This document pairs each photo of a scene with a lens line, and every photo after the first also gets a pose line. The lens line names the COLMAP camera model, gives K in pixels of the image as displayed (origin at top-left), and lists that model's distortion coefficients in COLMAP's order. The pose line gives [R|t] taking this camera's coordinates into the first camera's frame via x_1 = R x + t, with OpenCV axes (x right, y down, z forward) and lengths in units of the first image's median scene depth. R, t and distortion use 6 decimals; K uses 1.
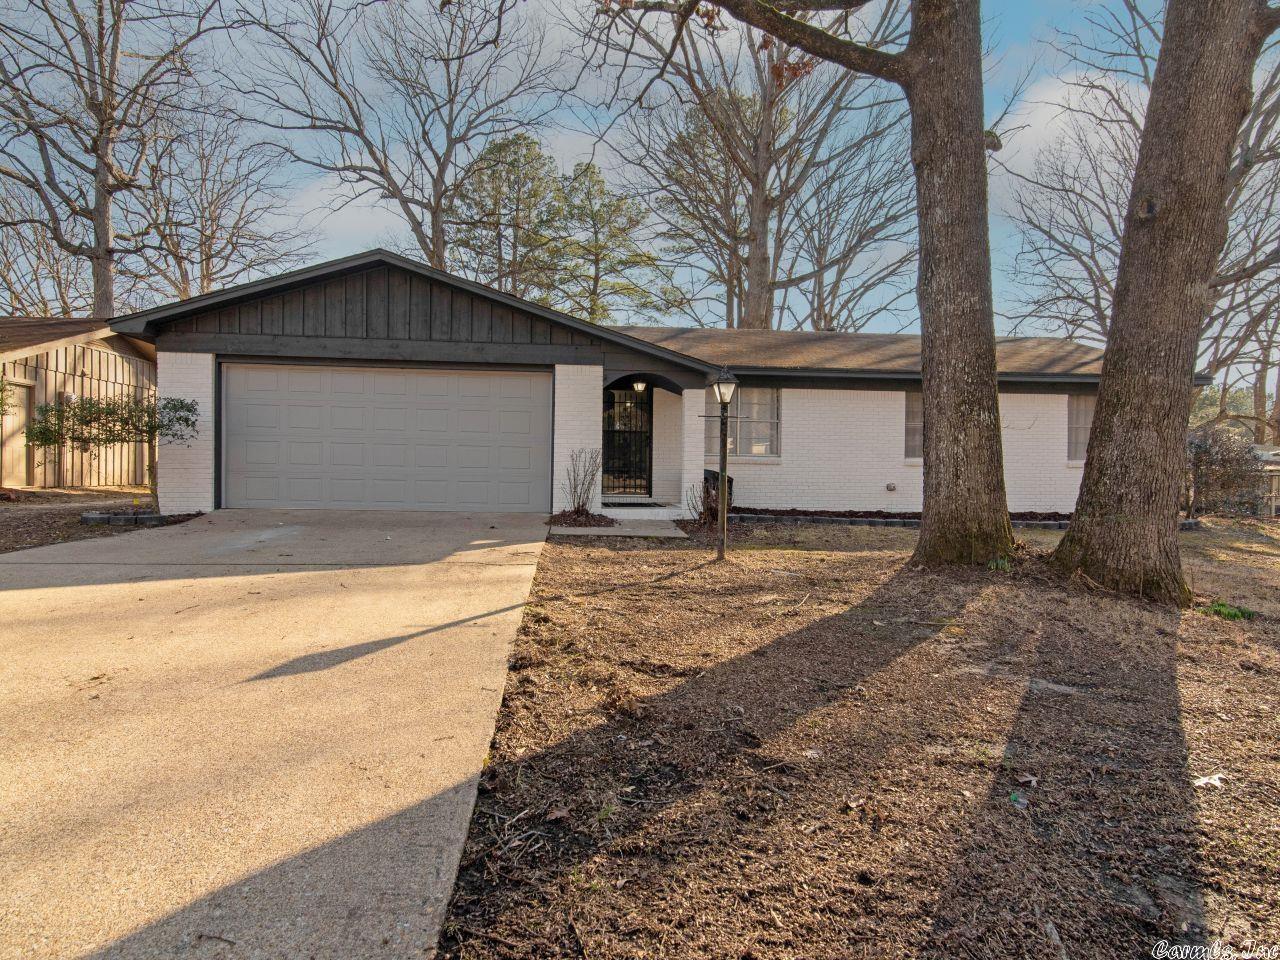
lens RADIAL K [[780.5, 0, 640.0], [0, 780.5, 480.0], [0, 0, 1]] dist [0.002914, -0.000733]
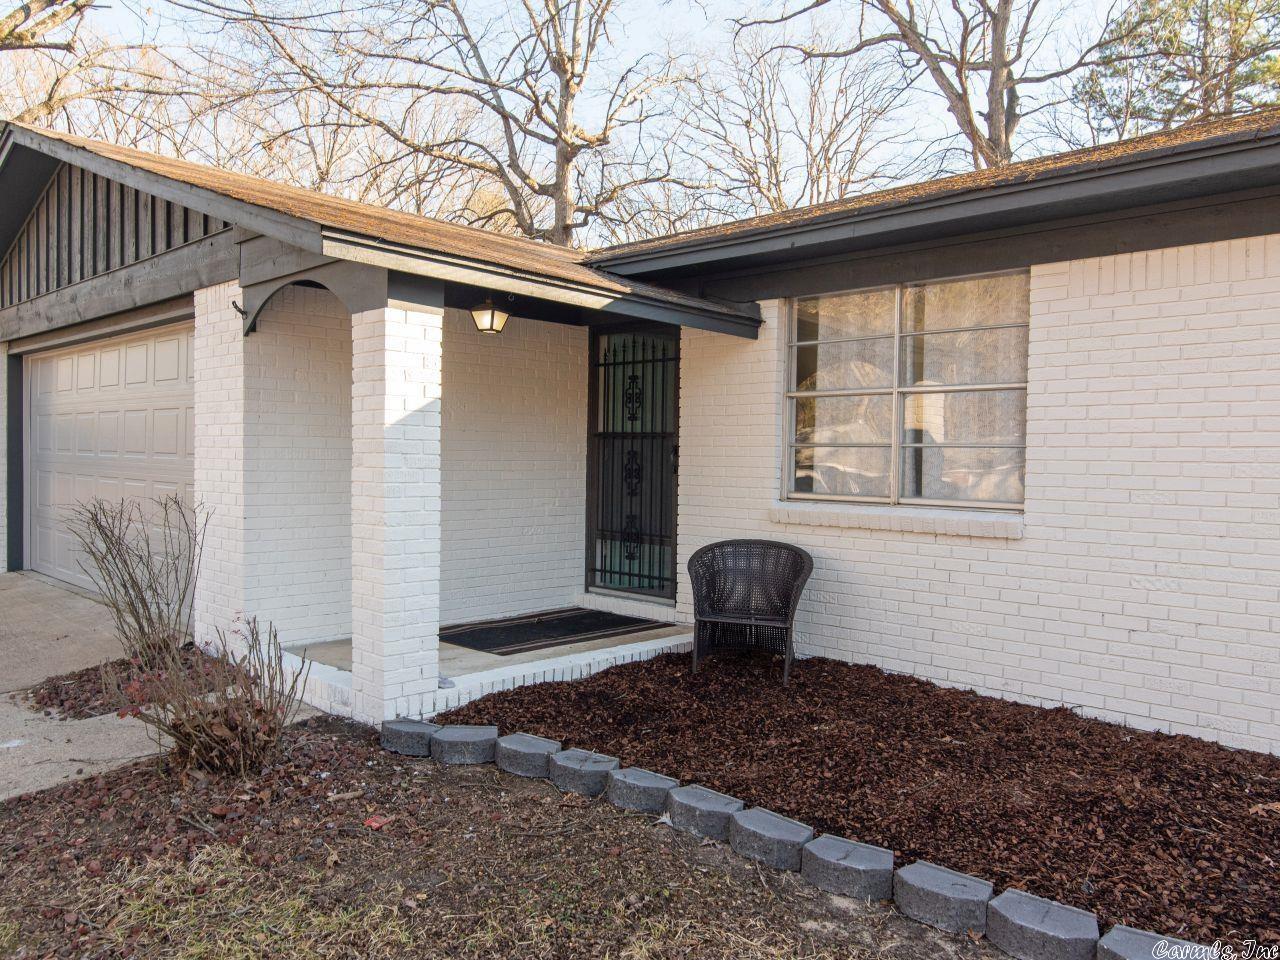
lens RADIAL K [[938.6, 0, 640.0], [0, 938.6, 480.0], [0, 0, 1]] dist [0.038522, 0.000800]
pose [[0.644719, 0.019239, -0.764178, 0.451782], [-0.011893, 0.999815, 0.015138, -0.056666], [0.764327, -0.000671, 0.644828, 0.864764]]
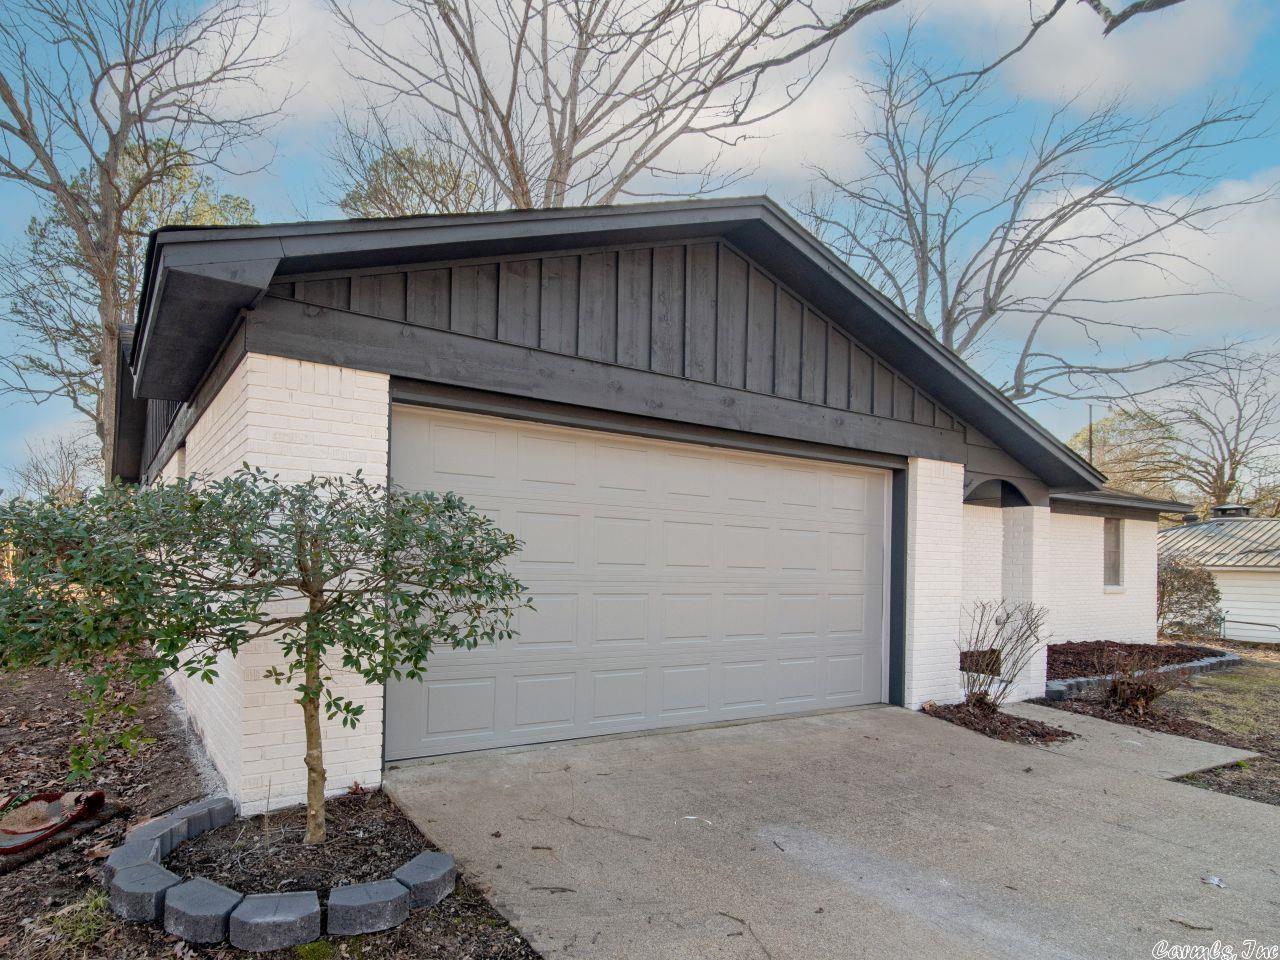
lens RADIAL K [[788.9, 0, 640.0], [0, 788.9, 480.0], [0, 0, 1]] dist [0.003924, 0.000971]
pose [[0.888553, 0.056027, 0.455340, -0.567921], [-0.011728, 0.994964, -0.099540, -0.069353], [-0.458624, 0.083106, 0.884736, 0.569433]]
